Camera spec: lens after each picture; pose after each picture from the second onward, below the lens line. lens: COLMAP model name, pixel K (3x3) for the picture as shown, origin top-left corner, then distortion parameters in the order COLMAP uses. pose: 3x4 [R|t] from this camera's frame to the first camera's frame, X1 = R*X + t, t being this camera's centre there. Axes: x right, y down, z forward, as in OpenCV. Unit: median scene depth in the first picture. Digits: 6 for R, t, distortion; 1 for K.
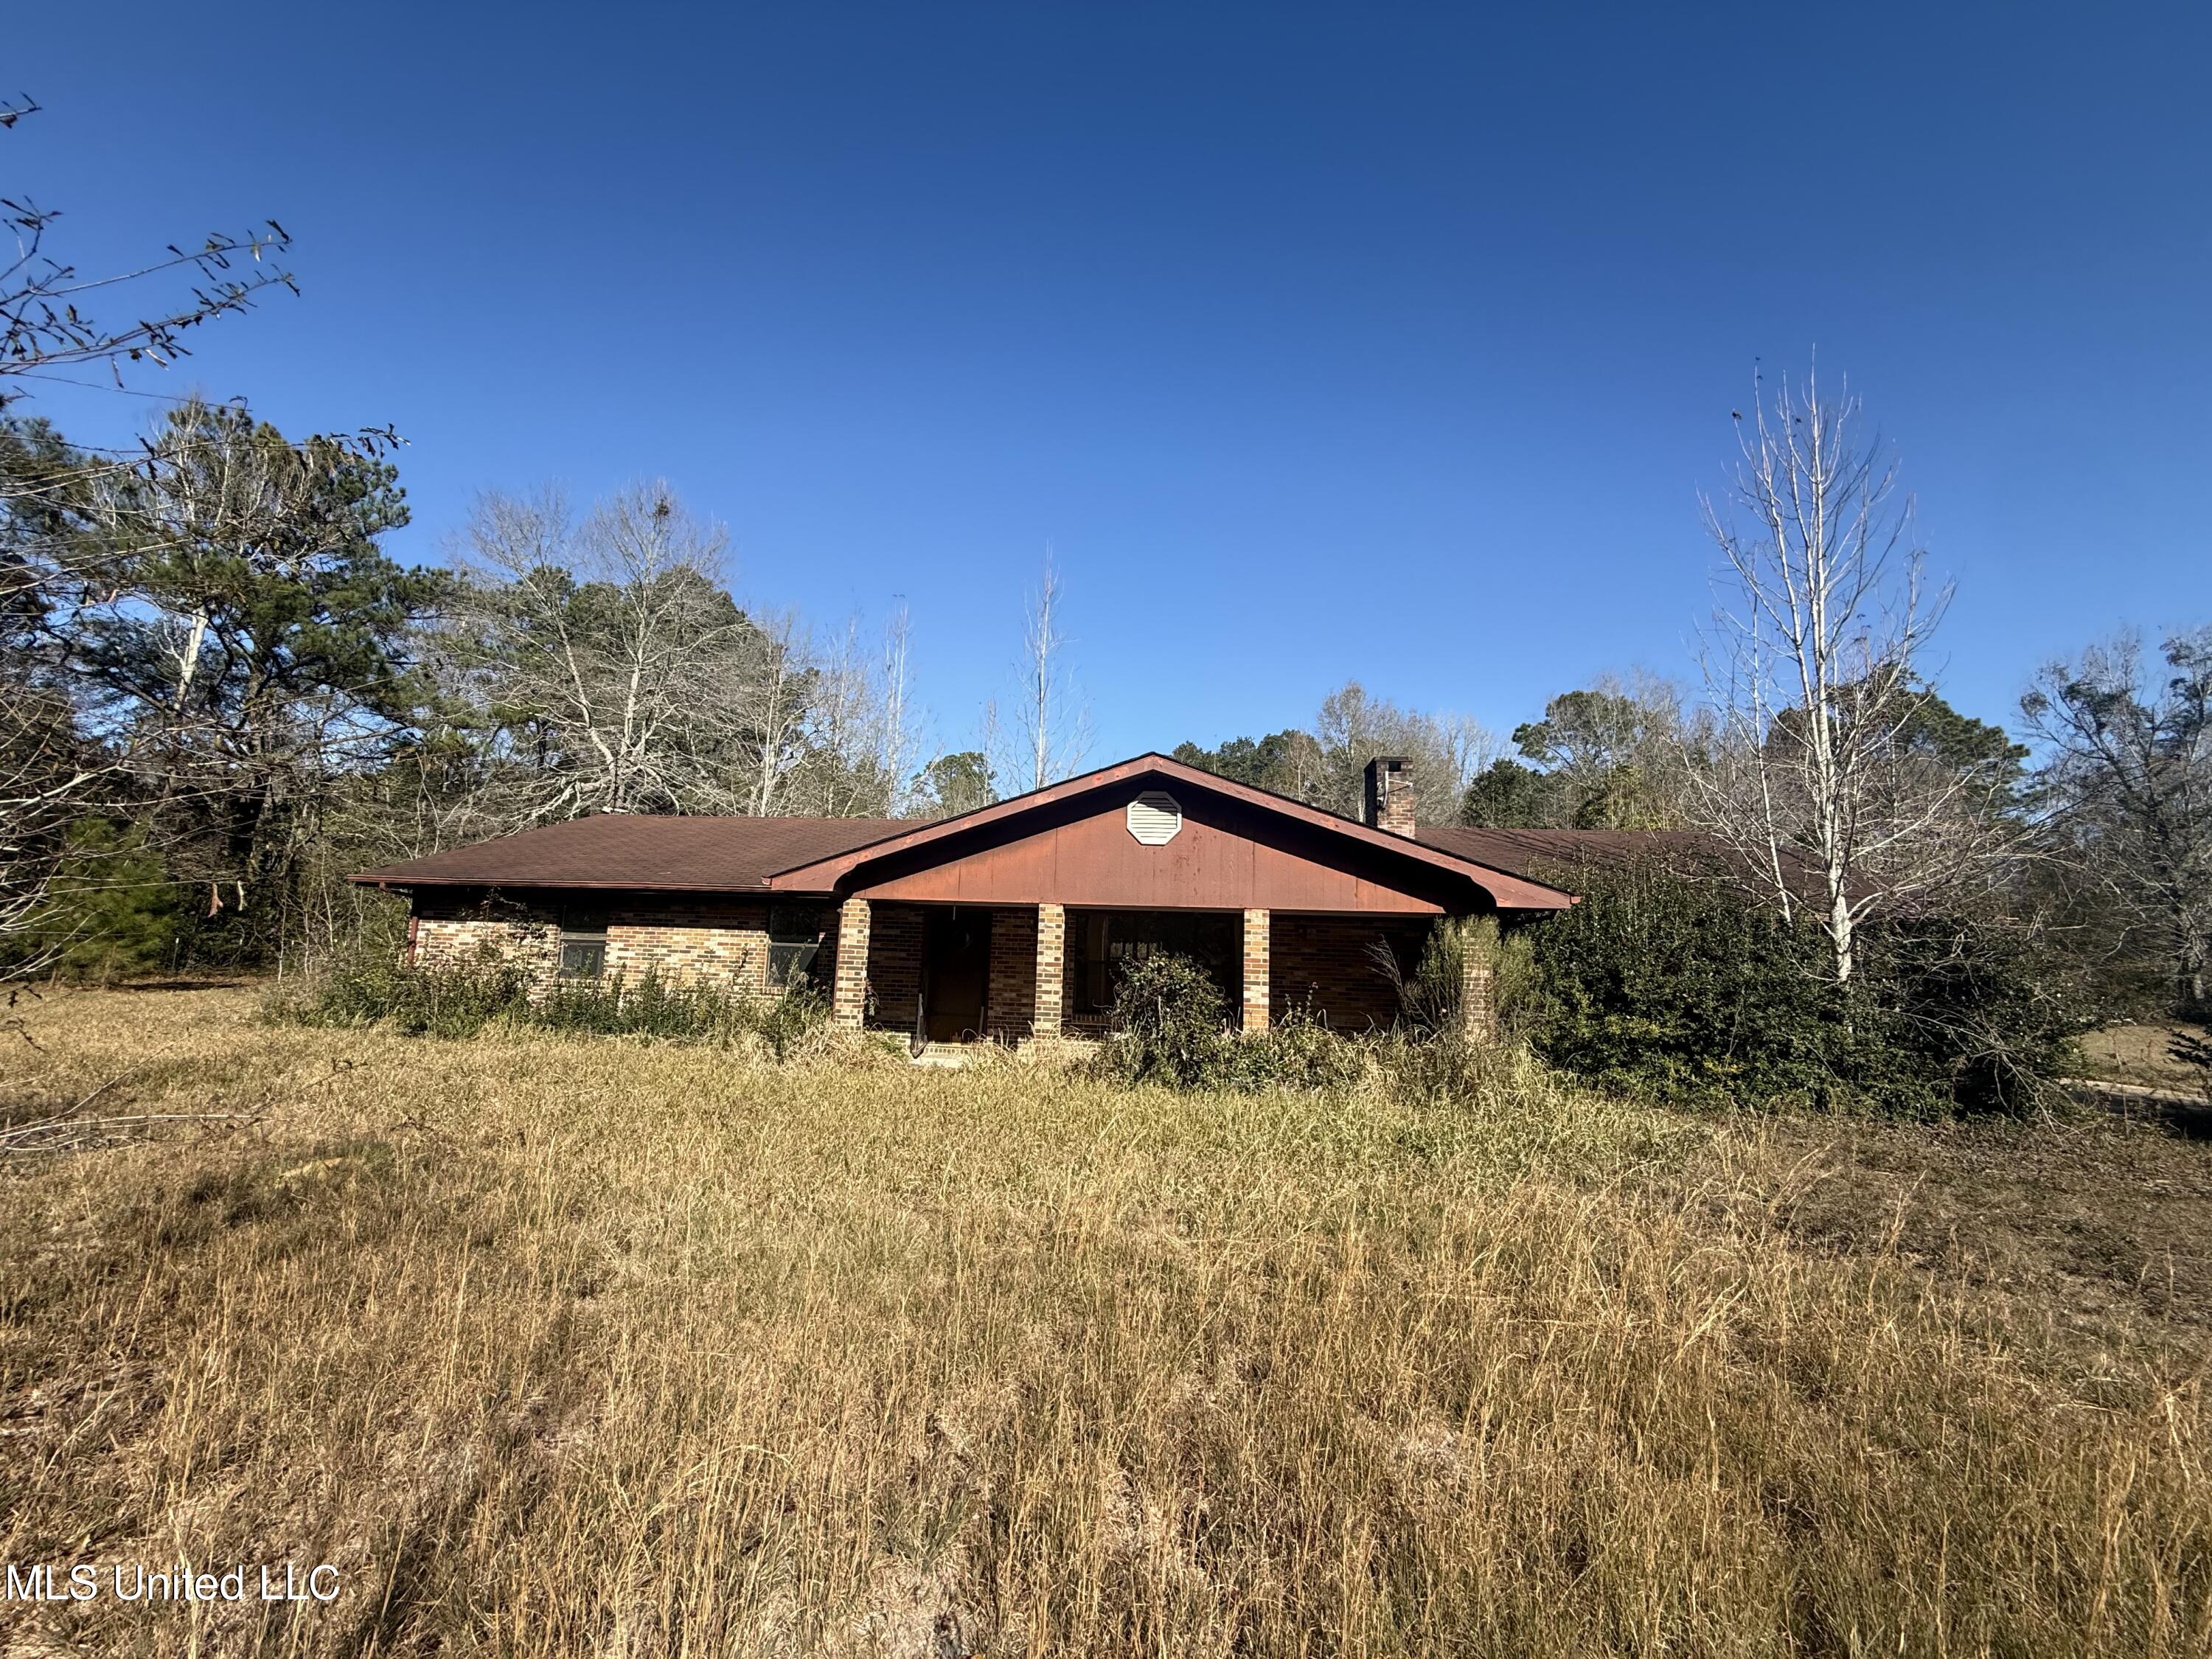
lens RADIAL K [[879.5, 0, 1105.1], [0, 879.5, 830.9], [0, 0, 1]] dist [-0.002036, 0.000062]
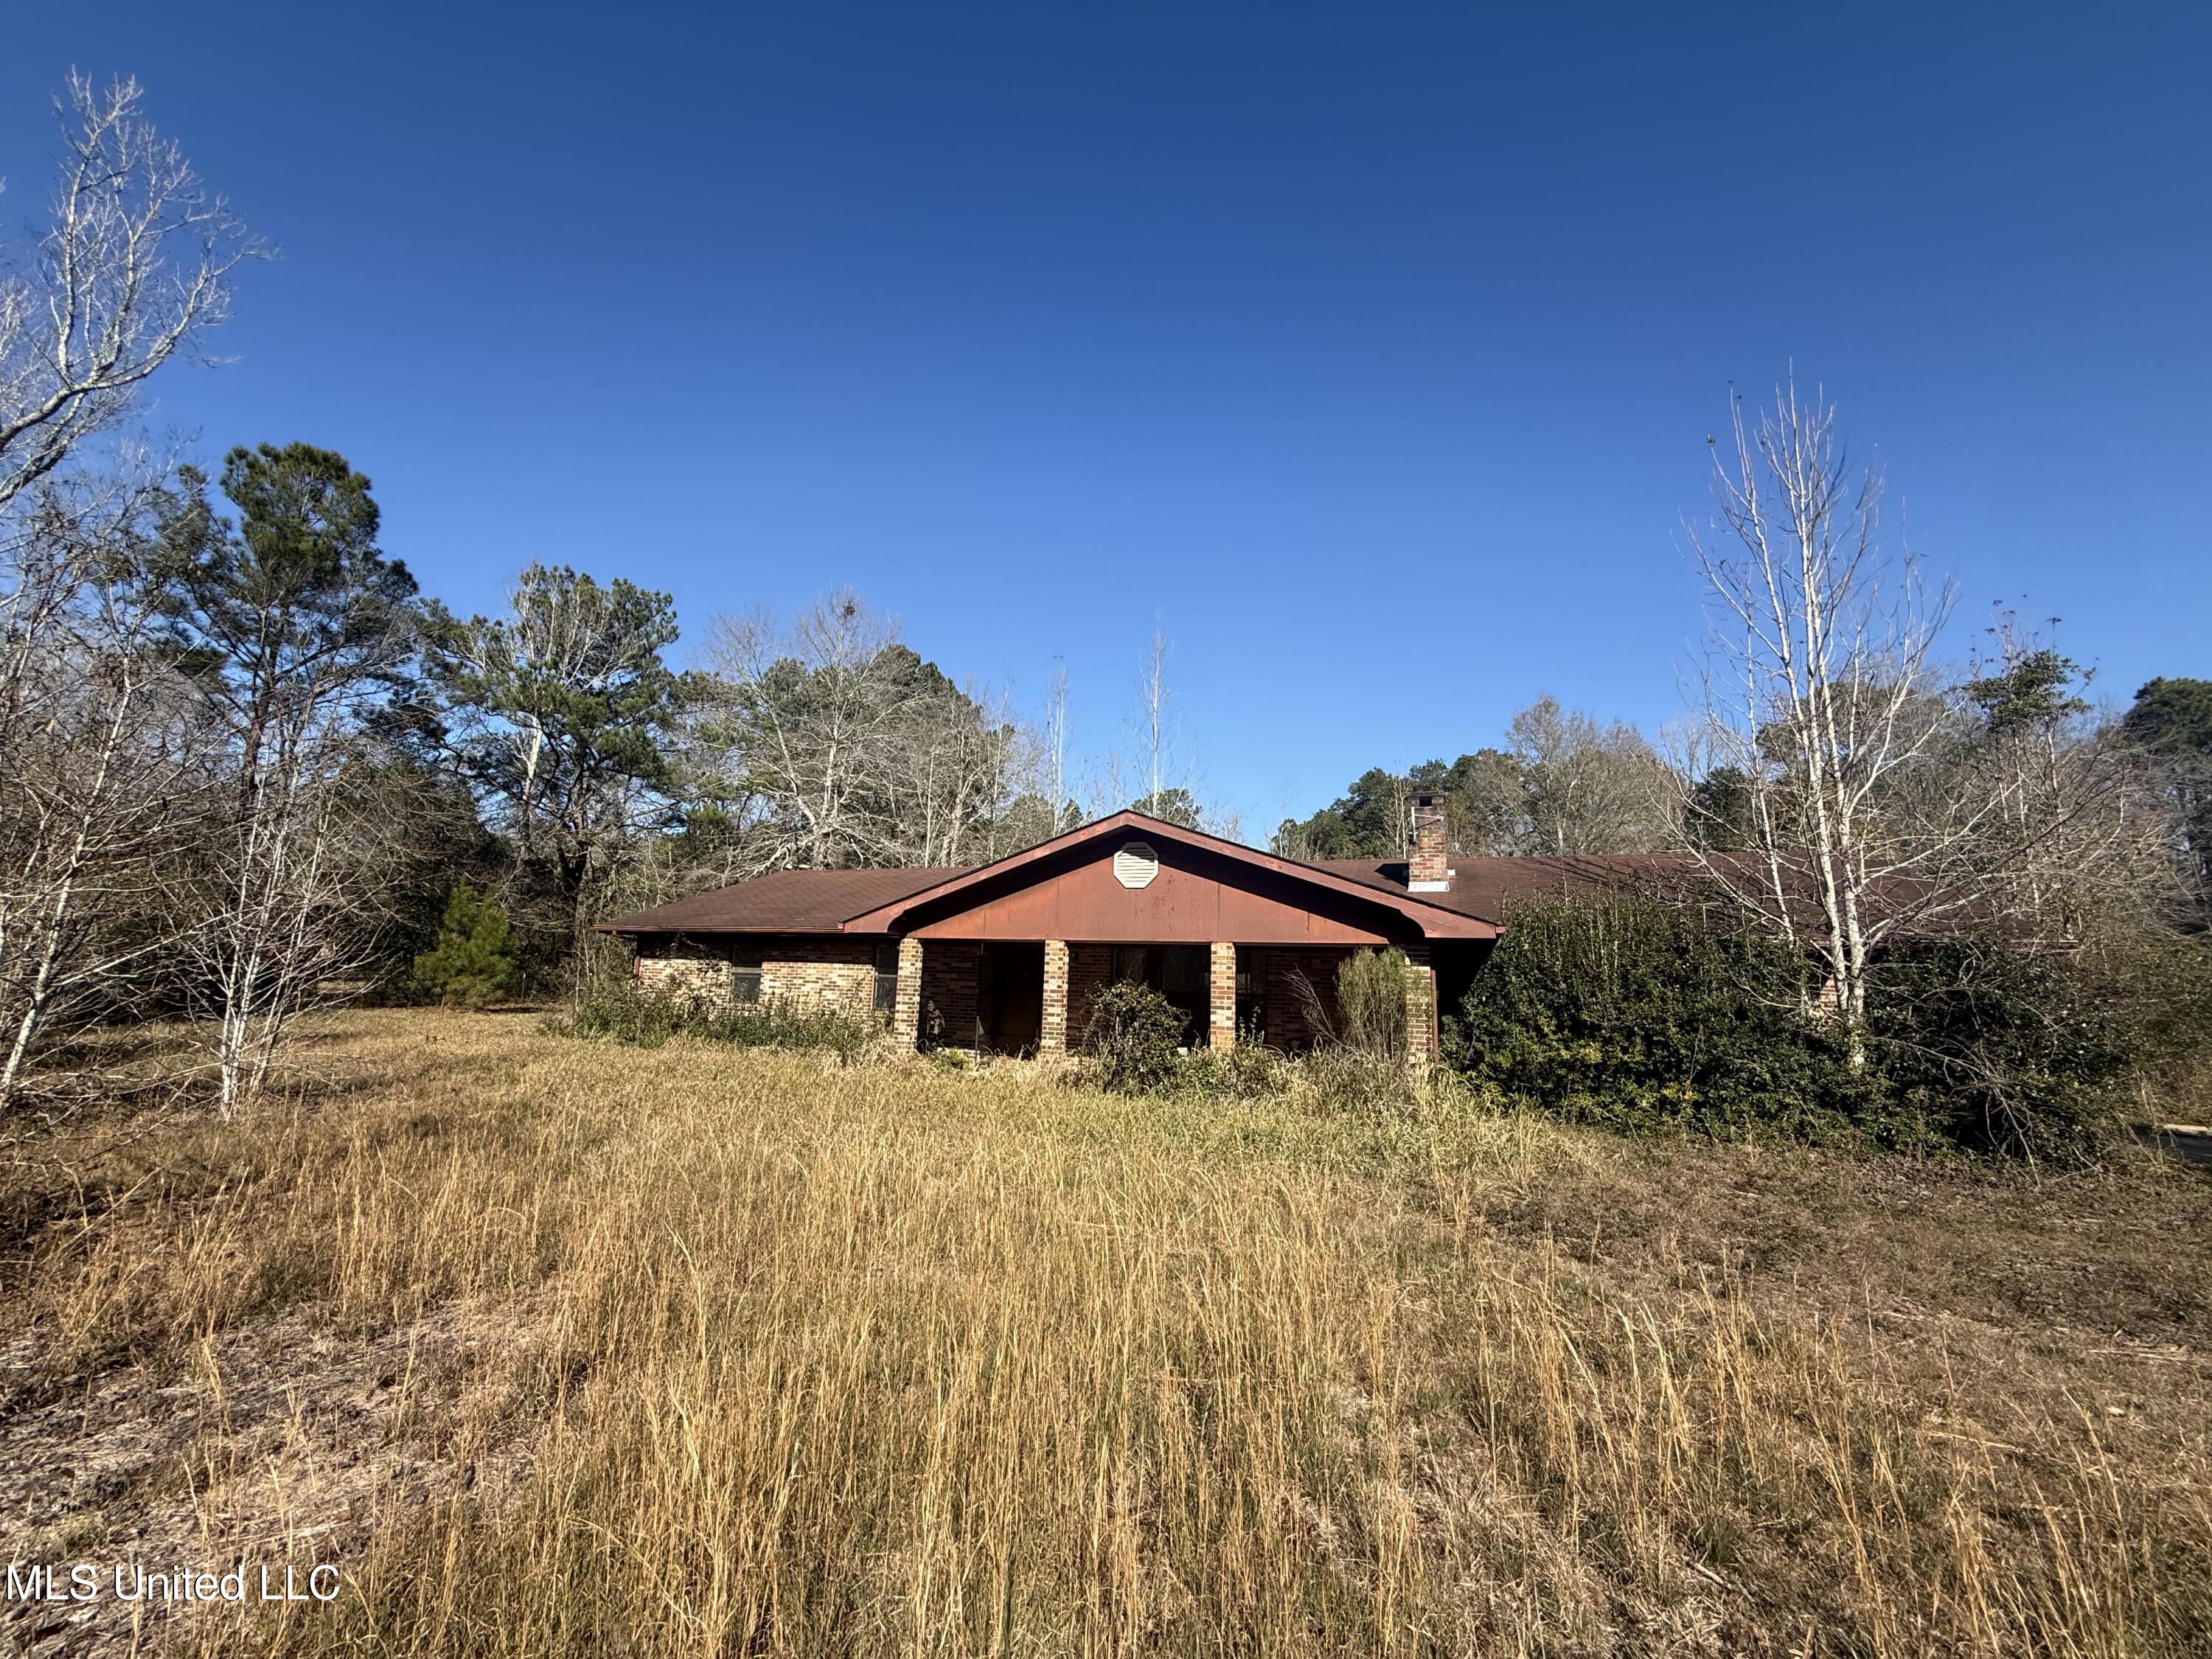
lens RADIAL K [[879.5, 0, 1107.5], [0, 879.5, 830.4], [0, 0, 1]] dist [-0.002036, 0.000062]
pose [[0.966422, -0.045740, -0.252858, 0.277622], [0.036350, 0.998469, -0.041684, -0.011650], [0.254378, 0.031093, 0.966605, -0.120709]]
